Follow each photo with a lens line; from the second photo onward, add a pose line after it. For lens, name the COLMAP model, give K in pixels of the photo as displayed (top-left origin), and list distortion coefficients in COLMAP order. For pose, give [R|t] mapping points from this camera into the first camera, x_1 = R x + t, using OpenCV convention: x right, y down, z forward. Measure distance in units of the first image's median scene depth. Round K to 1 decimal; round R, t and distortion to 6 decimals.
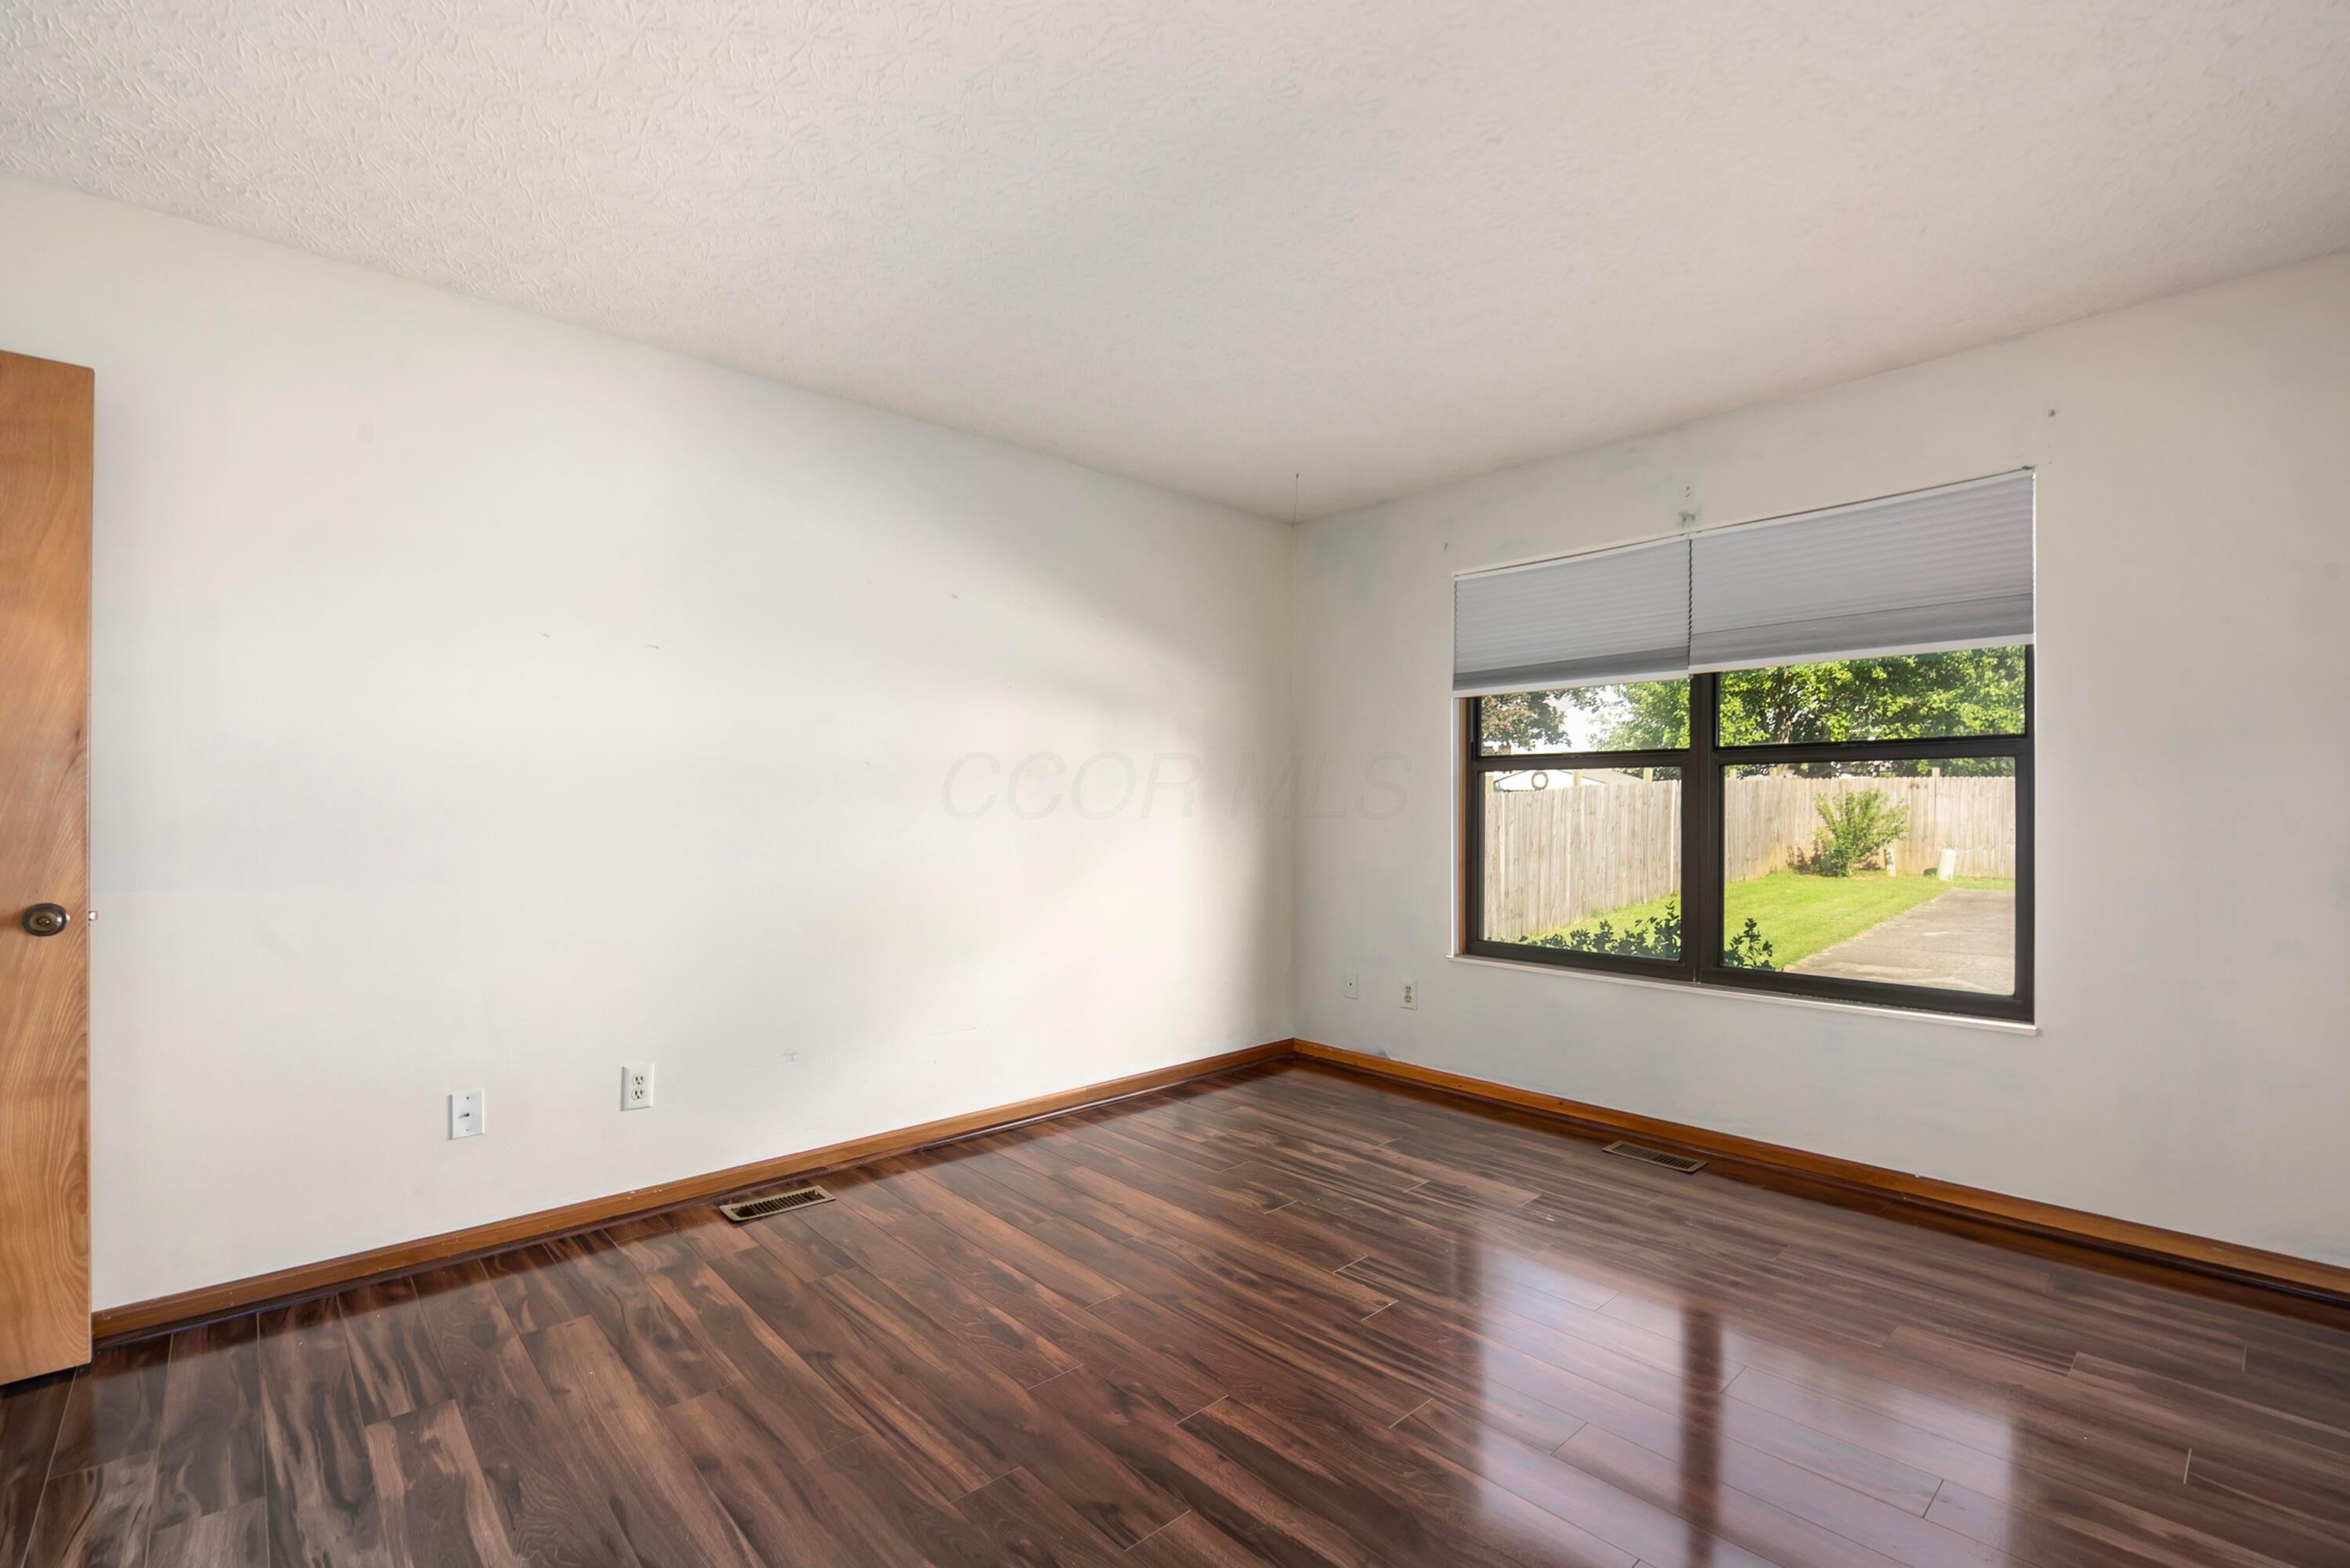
lens RADIAL K [[1042.9, 0, 1176.4], [0, 1042.9, 808.9], [0, 0, 1]] dist [-0.000494, -0.001561]
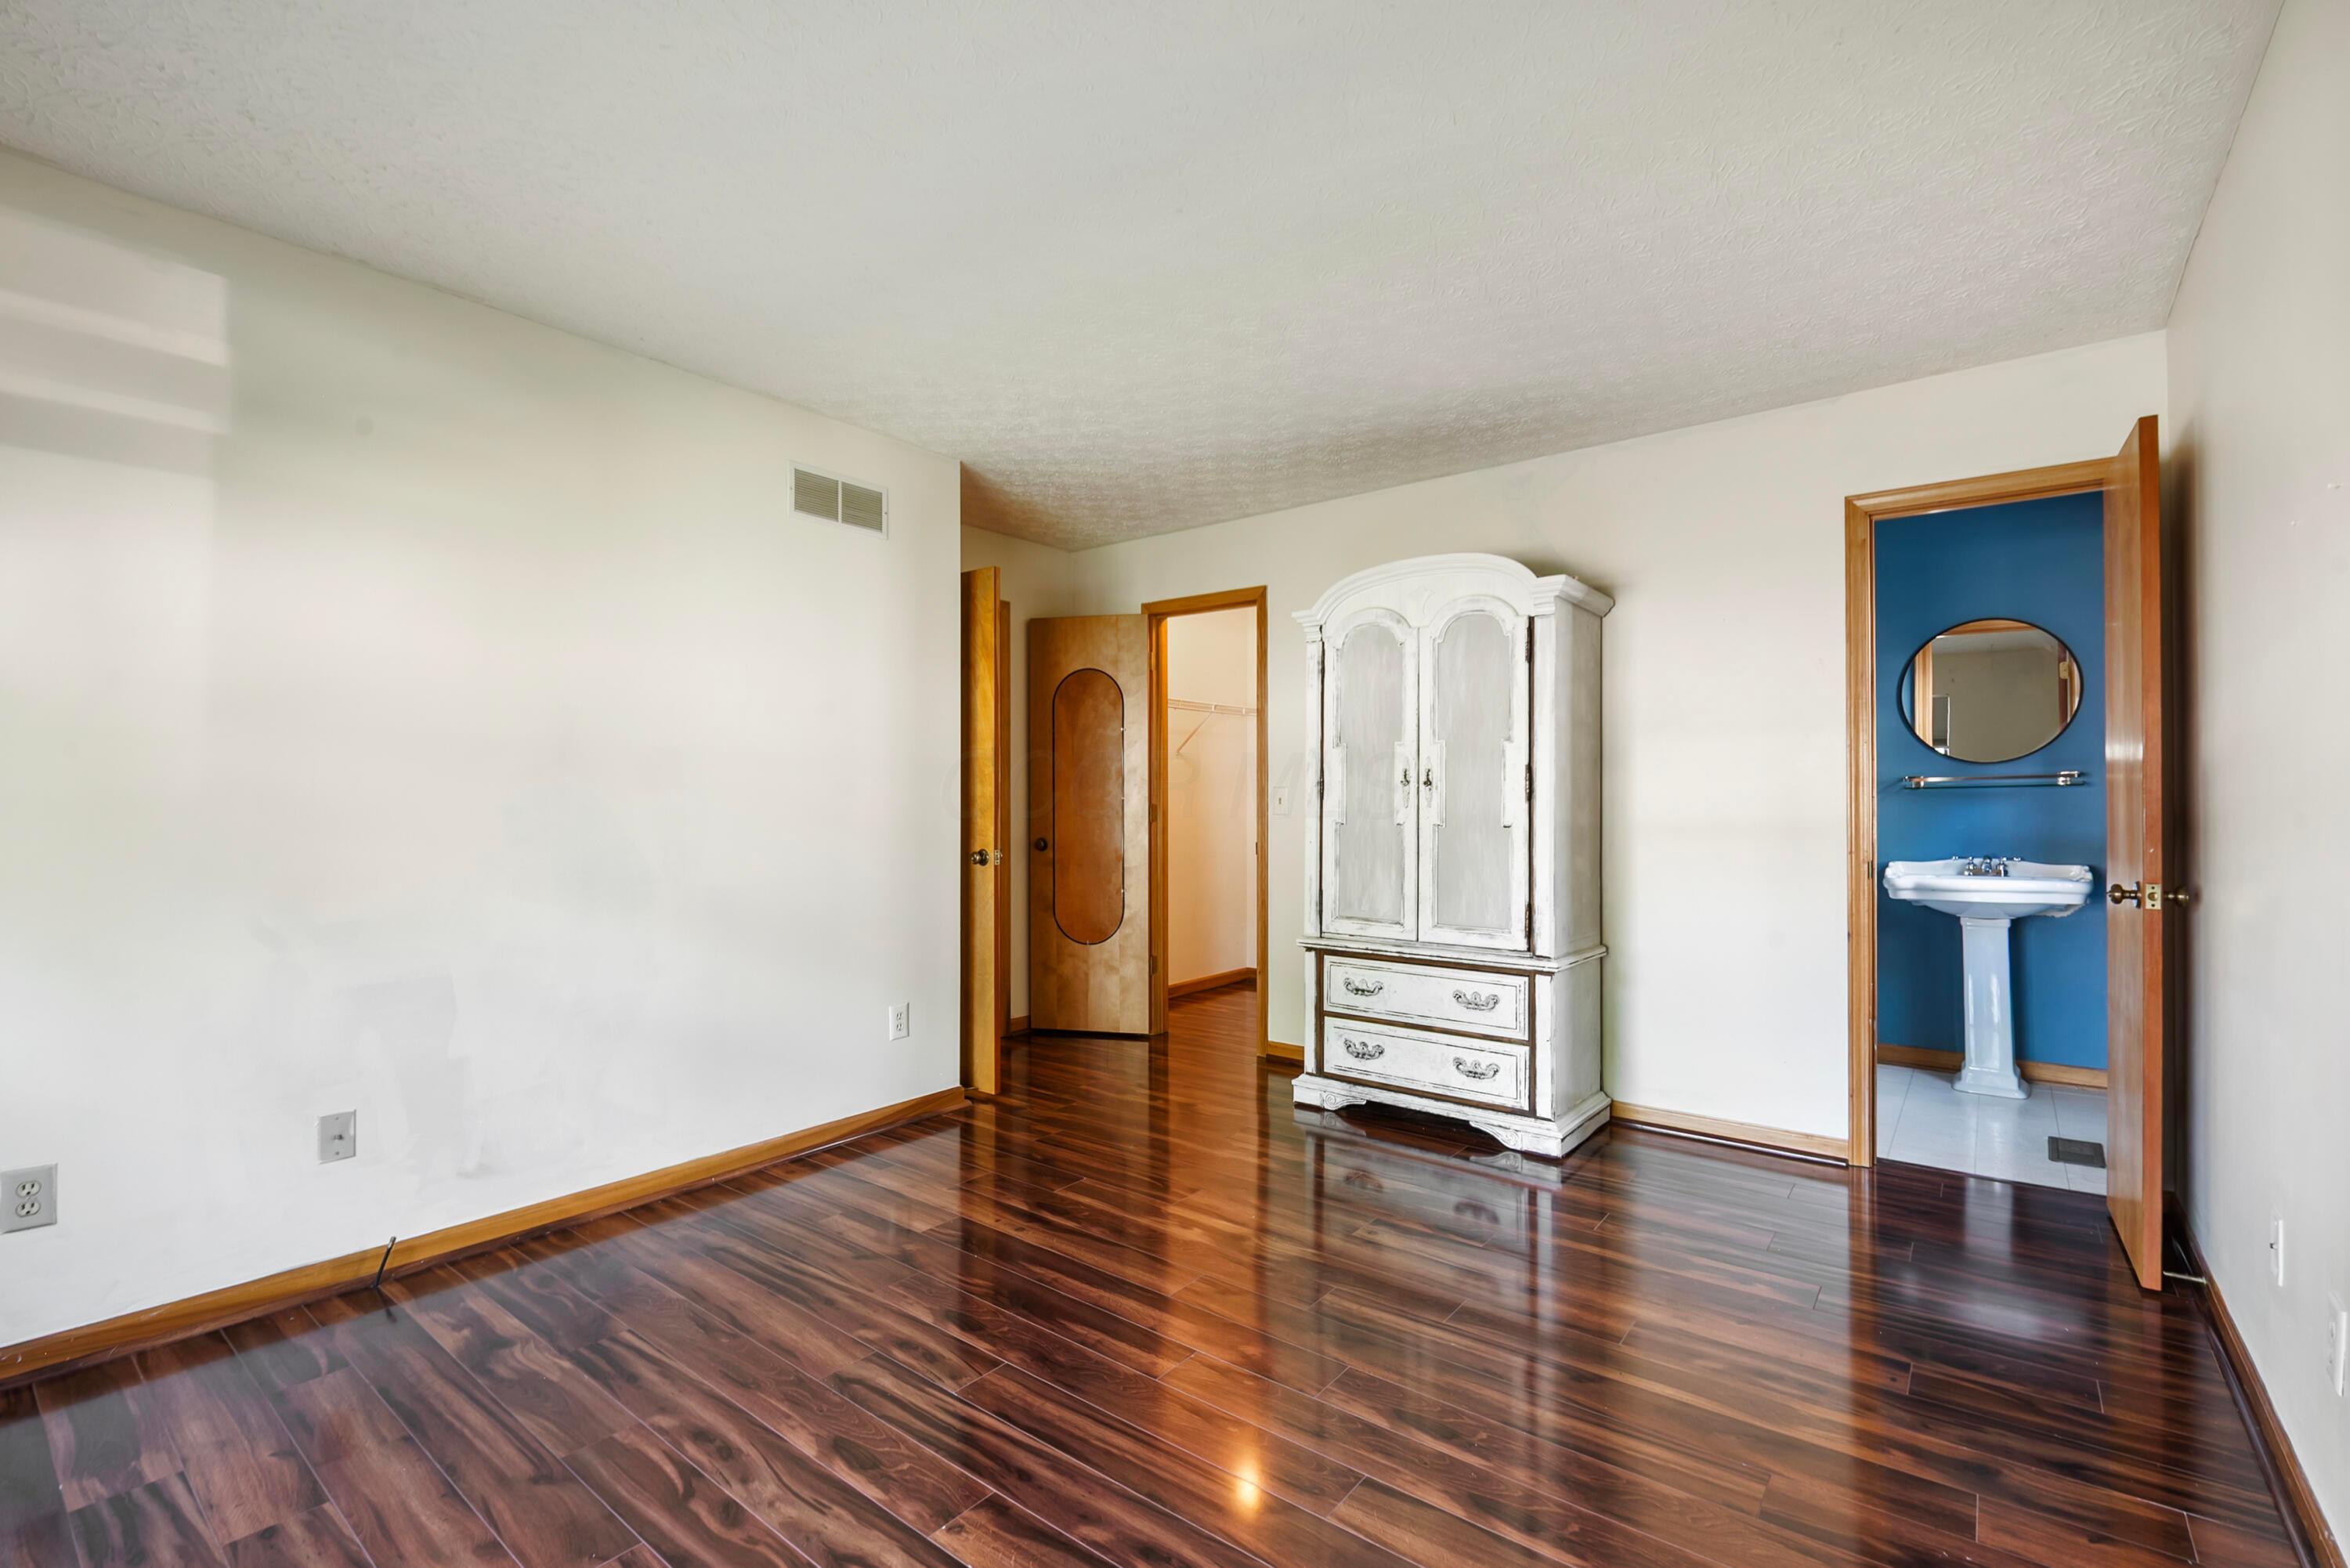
lens RADIAL K [[1042.9, 0, 1183.5], [0, 1042.9, 783.2], [0, 0, 1]] dist [-0.000494, -0.001561]
pose [[-0.986222, -0.005575, -0.165331, 0.131924], [-0.004868, 0.999977, -0.004678, -0.011111], [0.165353, -0.003809, -0.986227, 1.363994]]
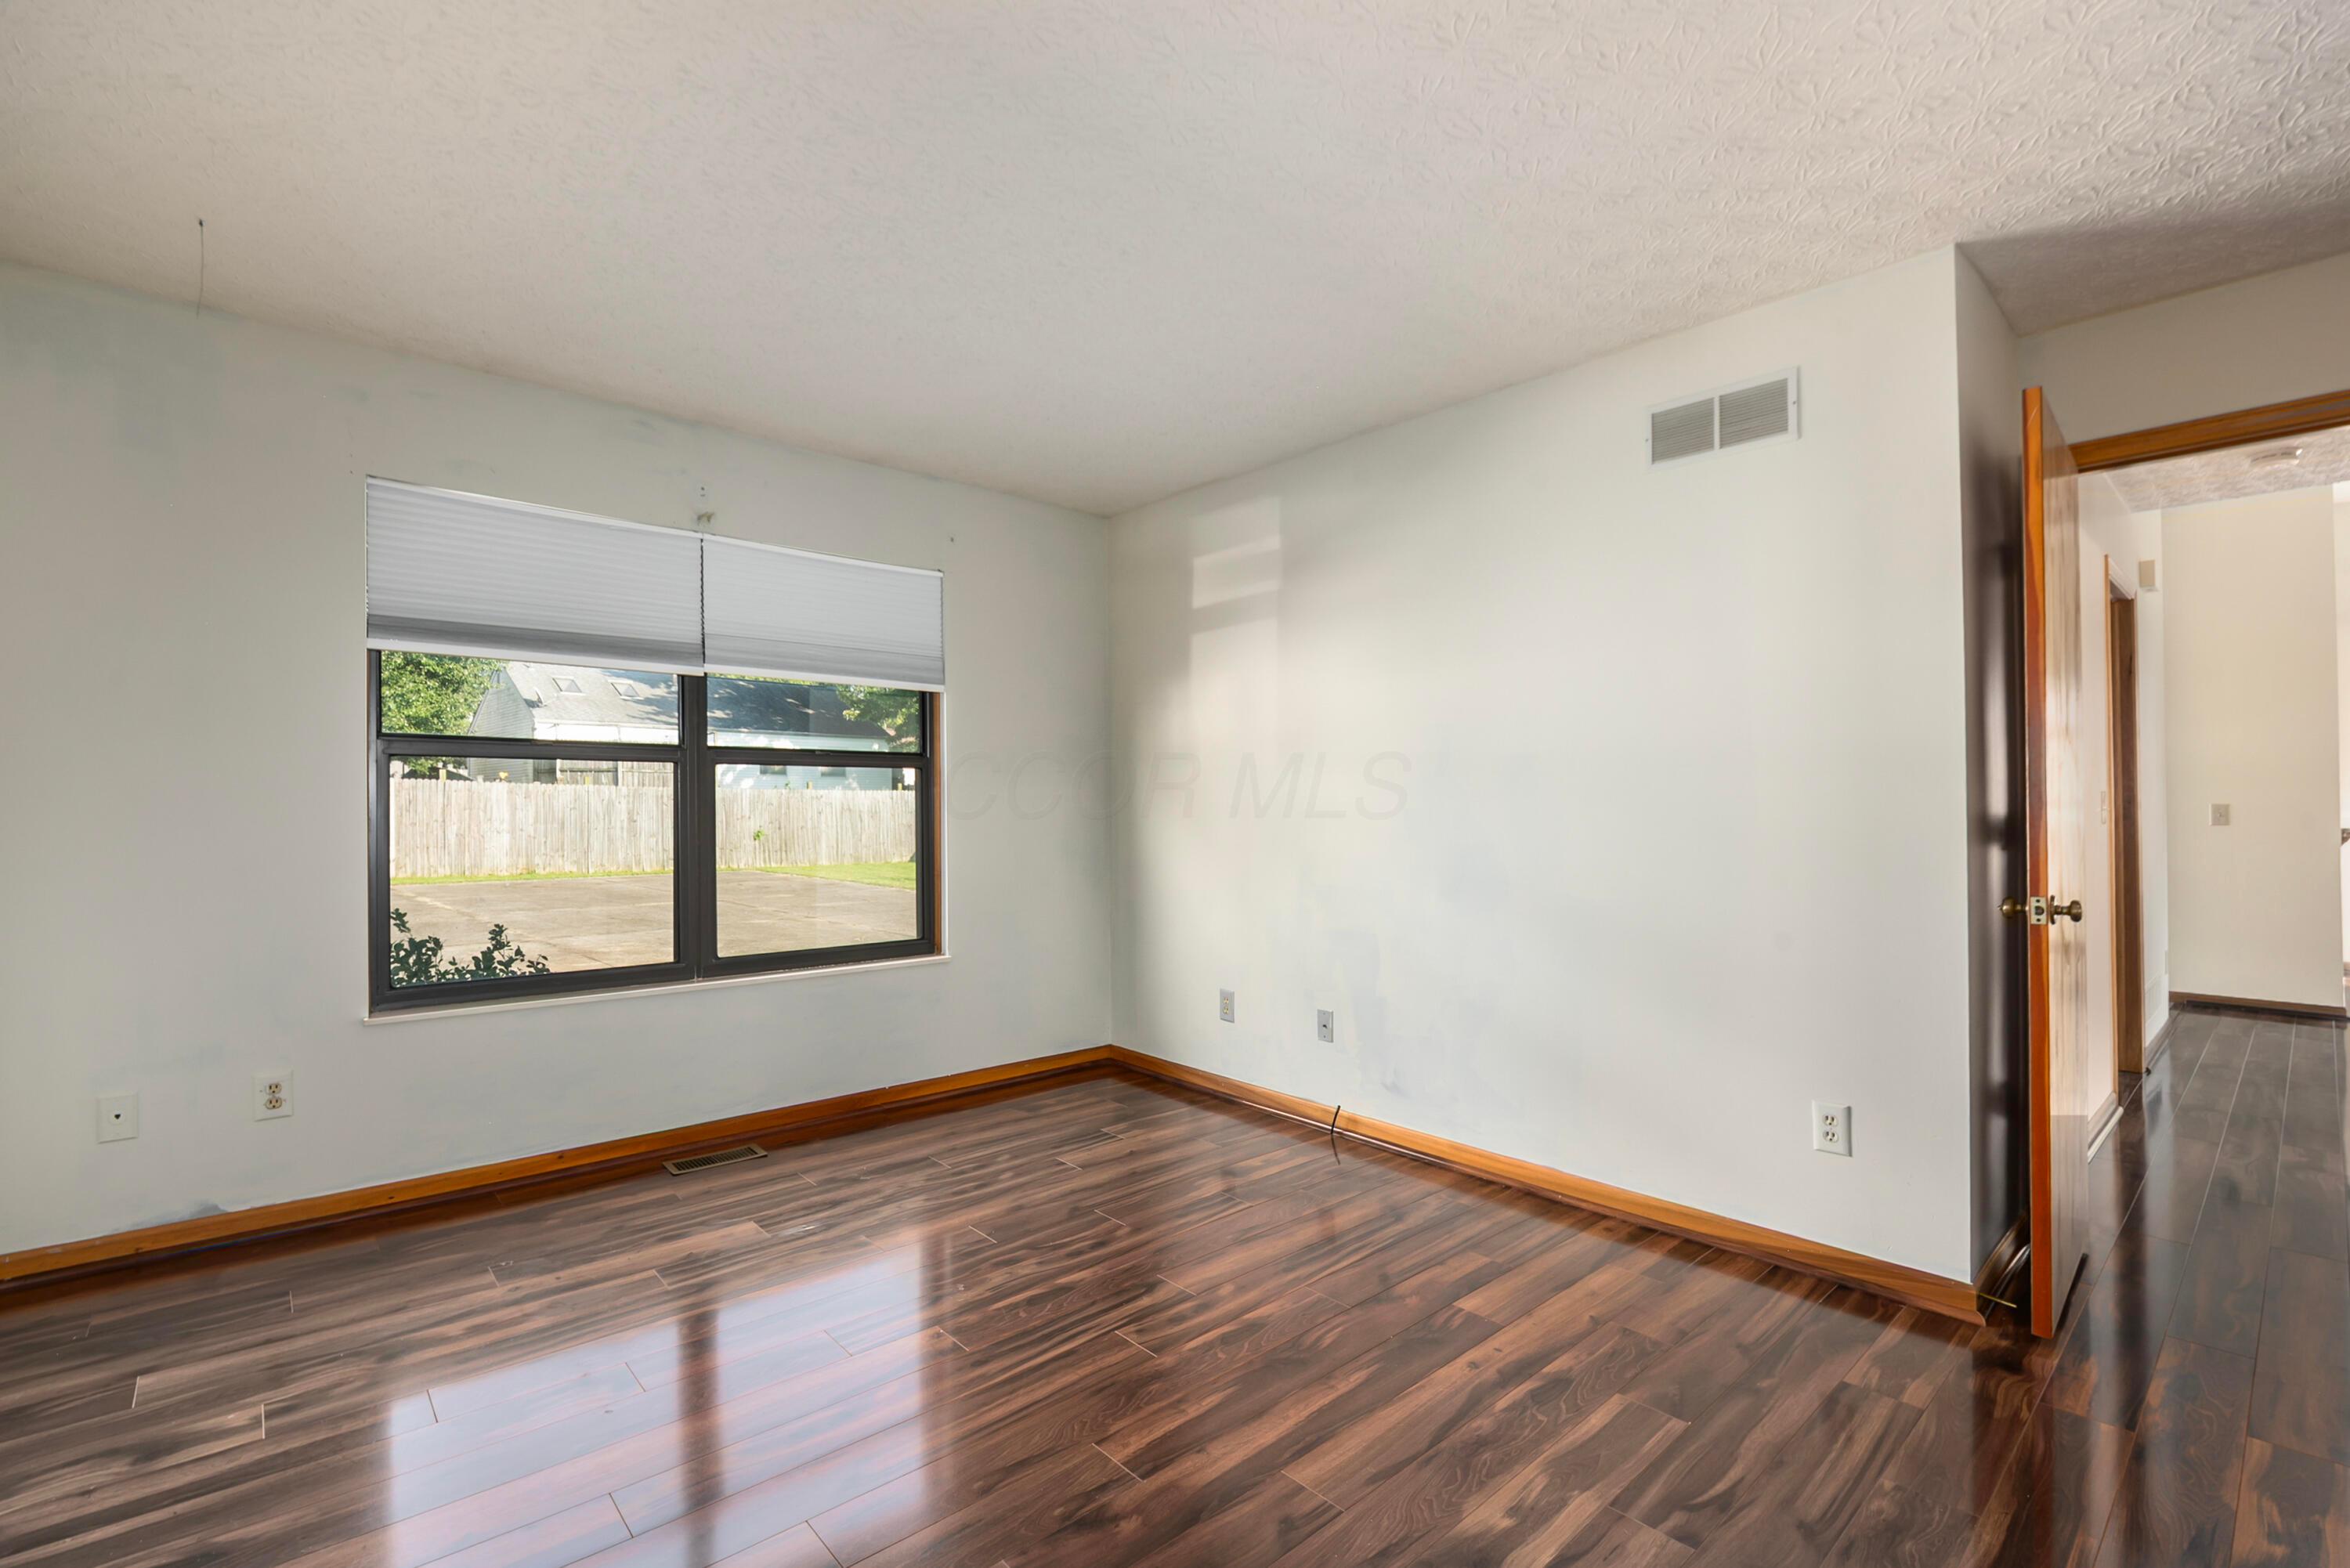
lens RADIAL K [[1042.9, 0, 1187.4], [0, 1042.9, 801.1], [0, 0, 1]] dist [-0.000494, -0.001561]
pose [[0.006082, 0.004770, 0.999970, -0.586829], [0.004516, 0.999978, -0.004798, 0.002809], [-0.999971, 0.004545, 0.006060, 0.615013]]
